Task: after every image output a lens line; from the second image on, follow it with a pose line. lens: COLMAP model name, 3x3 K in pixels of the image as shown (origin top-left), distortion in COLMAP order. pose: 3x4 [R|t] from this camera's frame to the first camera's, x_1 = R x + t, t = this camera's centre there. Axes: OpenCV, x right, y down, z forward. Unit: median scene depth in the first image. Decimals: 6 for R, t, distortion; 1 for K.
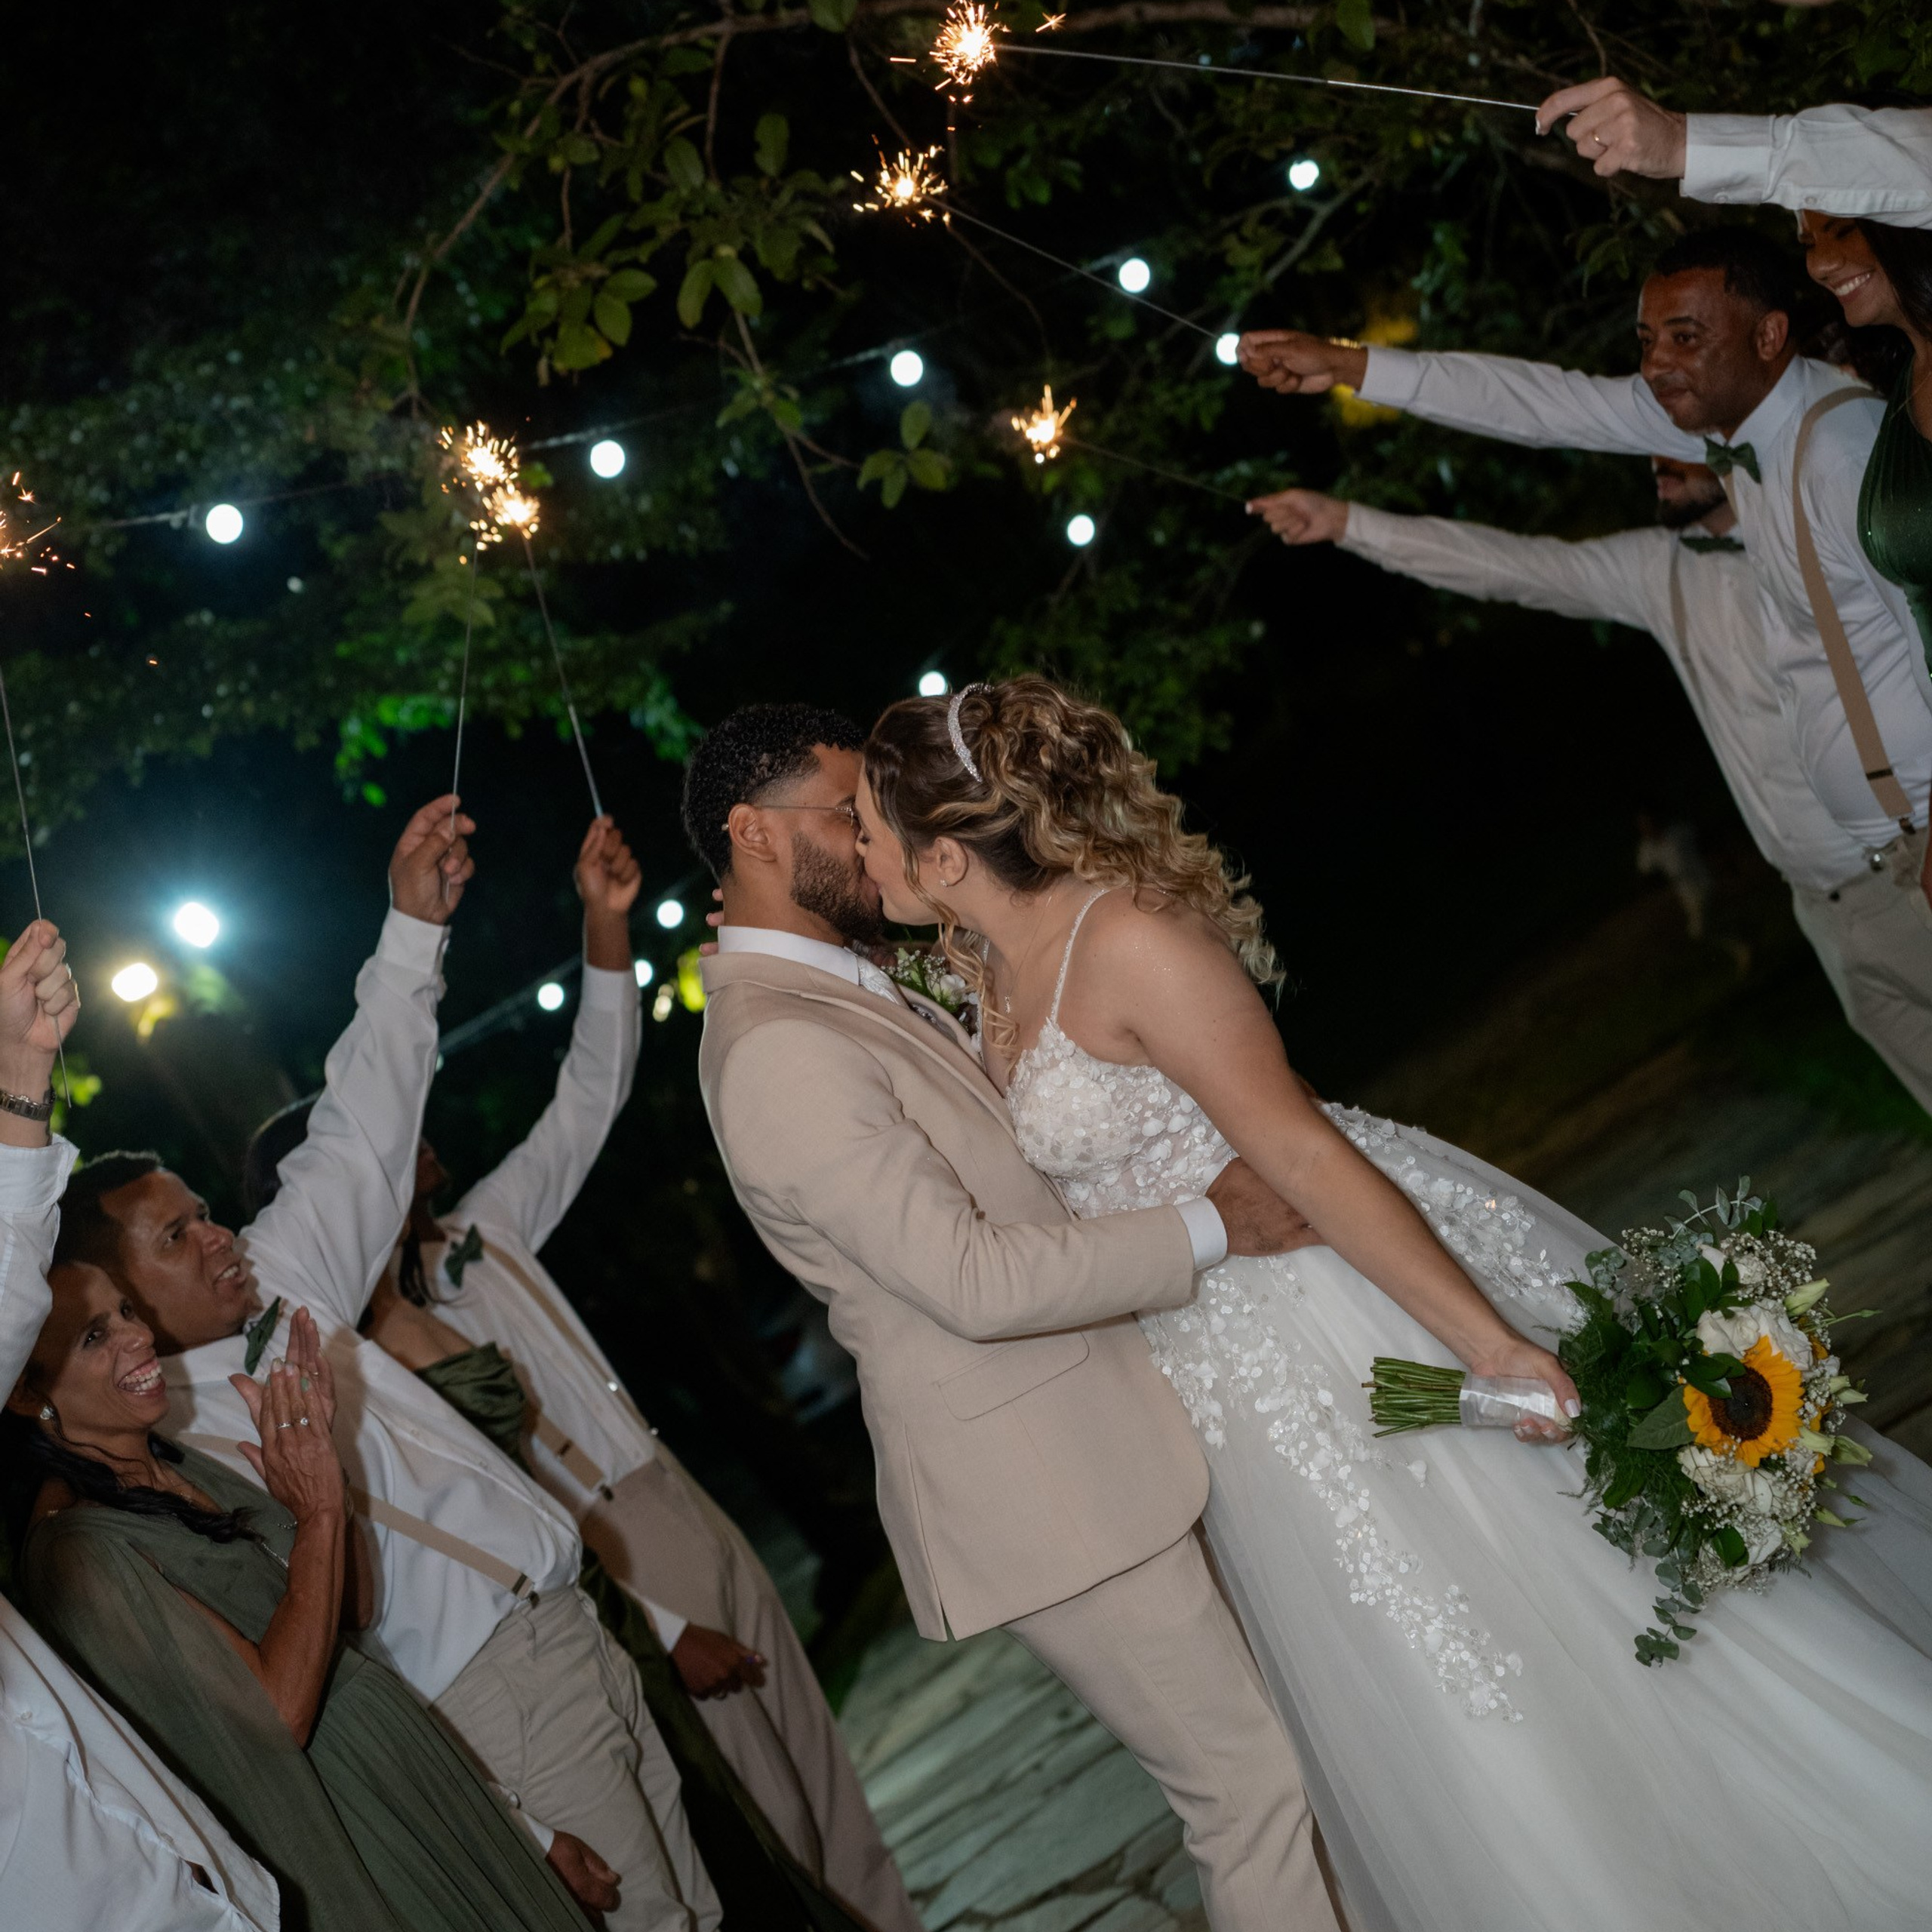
lens RADIAL K [[3855.5, 0, 966.0], [0, 3855.5, 966.0], [0, 0, 1]] dist [0.109000, -0.192624]
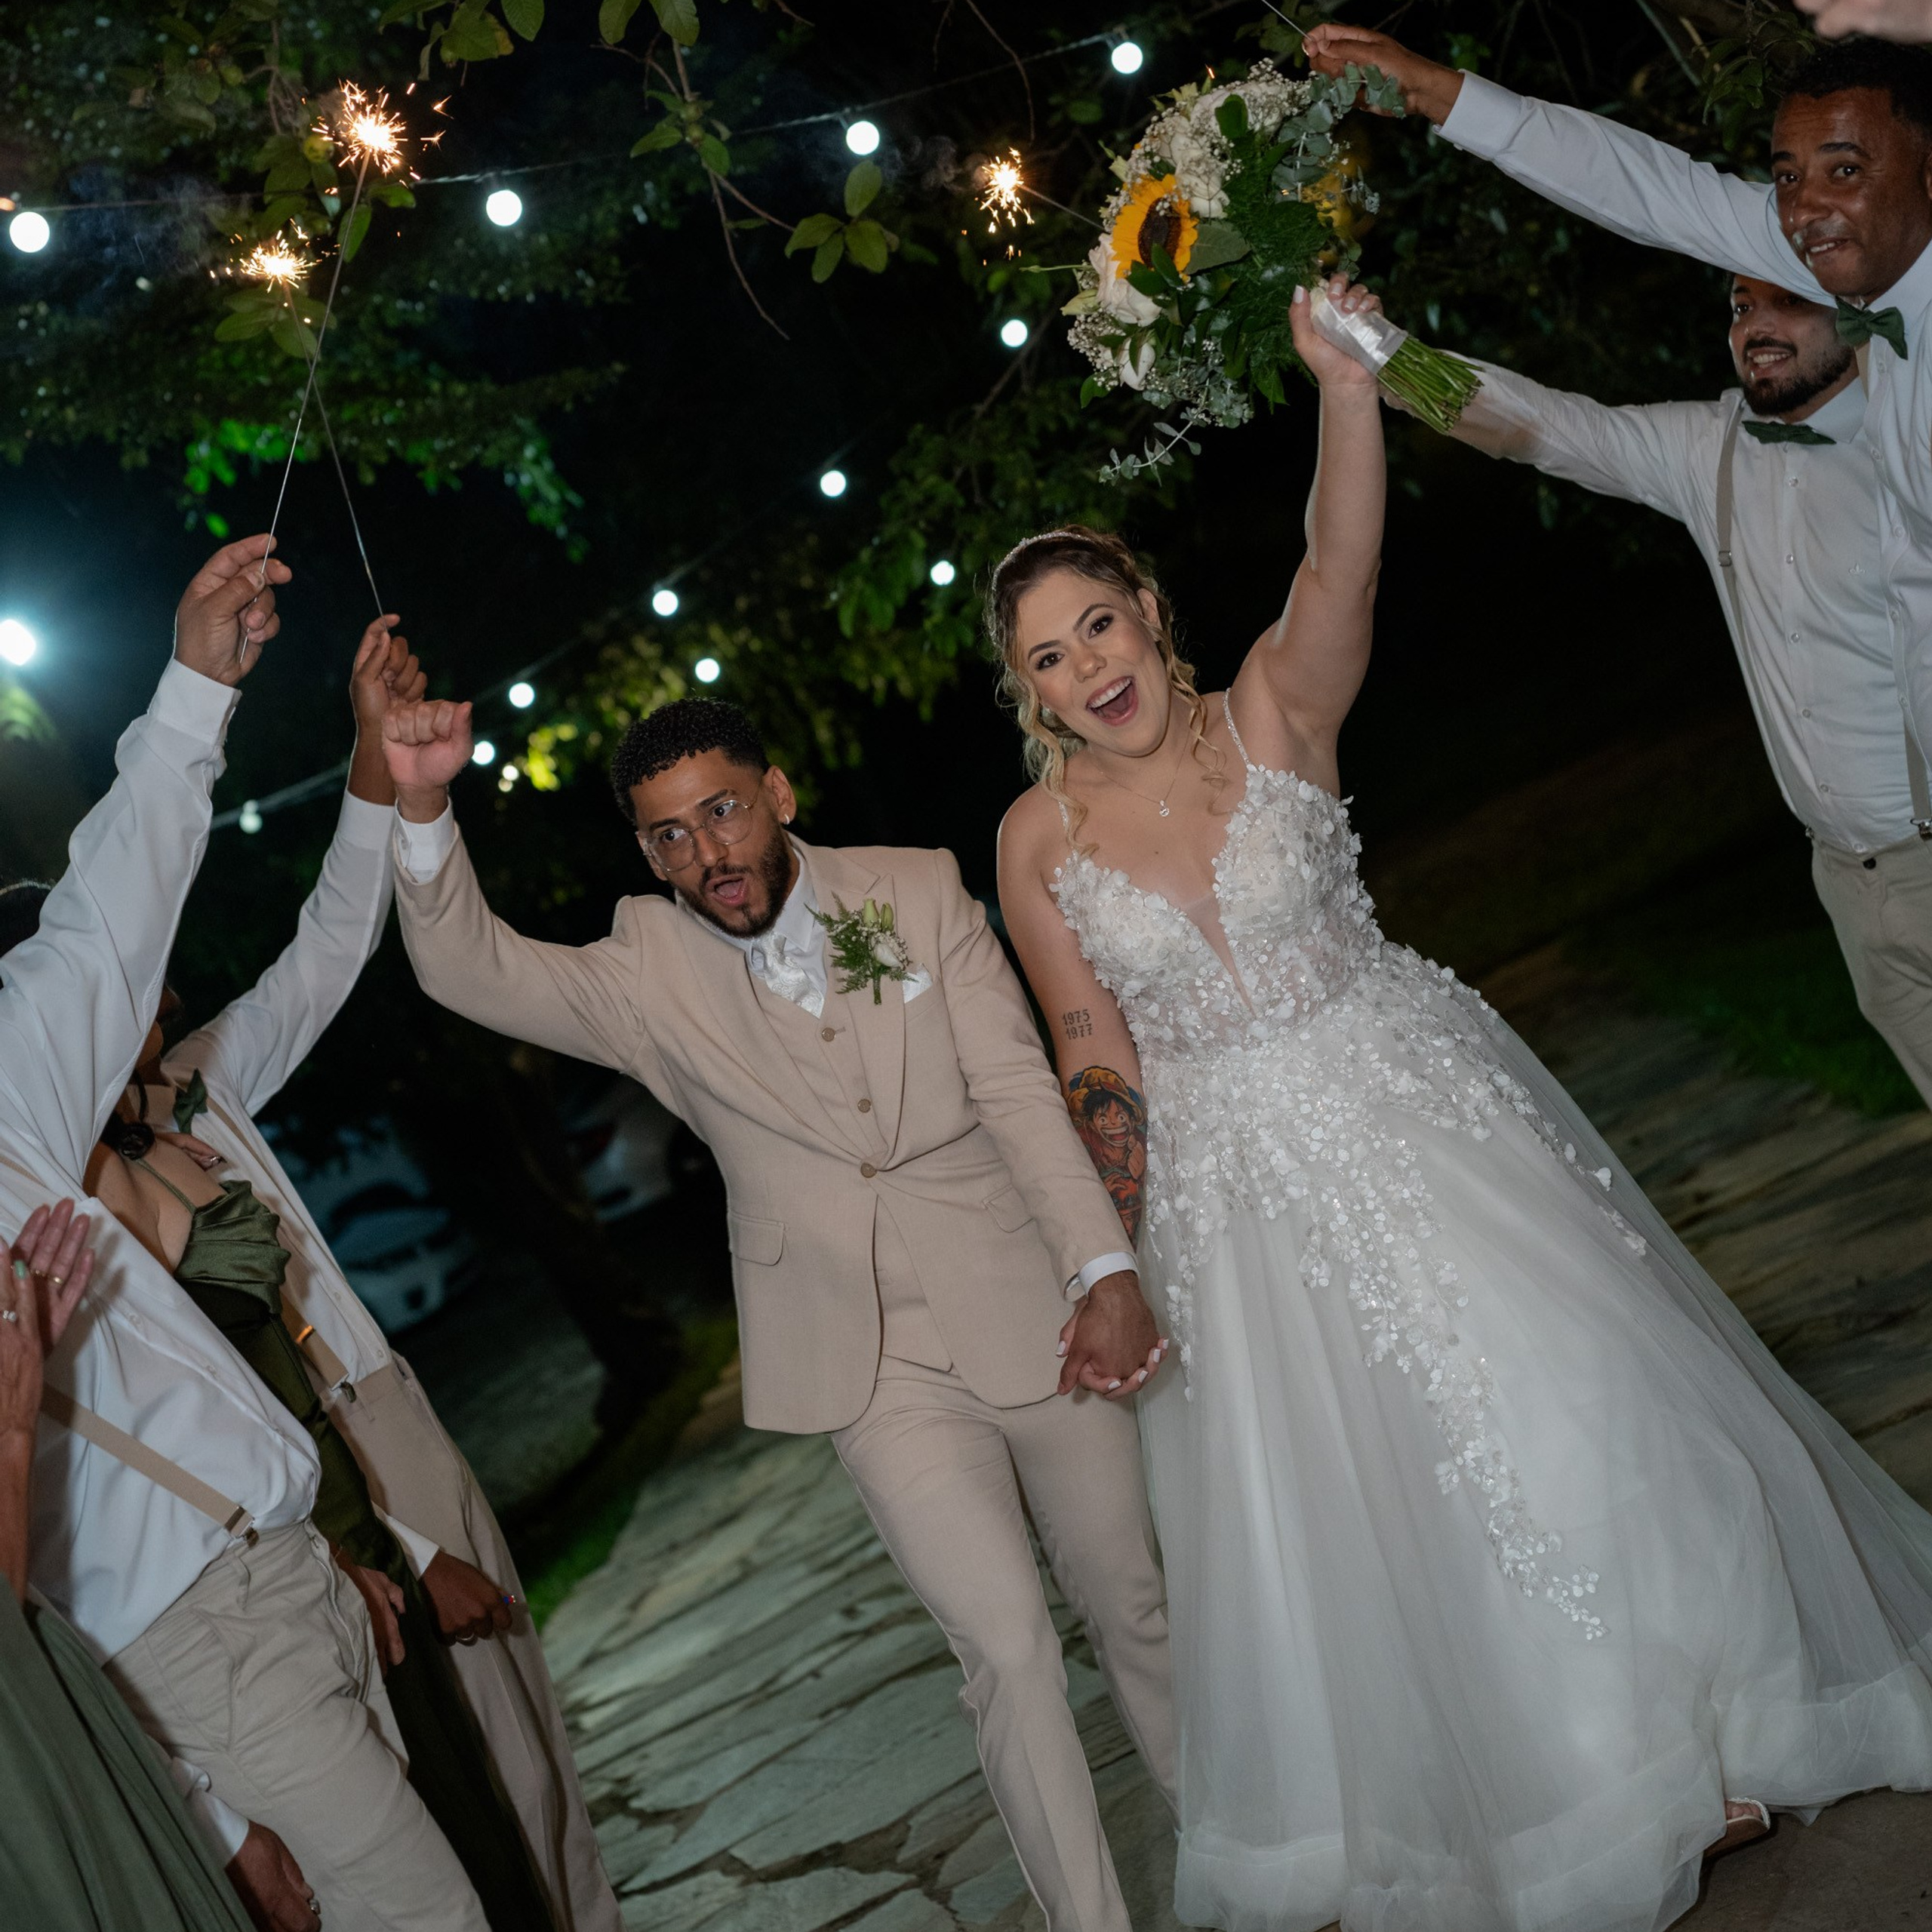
lens RADIAL K [[3587.6, 0, 947.7], [0, 3587.6, 969.7], [0, 0, 1]] dist [0.024923, 0.210282]
pose [[0.992285, 0.114654, 0.047169, -0.010842], [-0.117365, 0.991311, 0.059395, -0.014564], [-0.039950, -0.064473, 0.997119, 0.176192]]
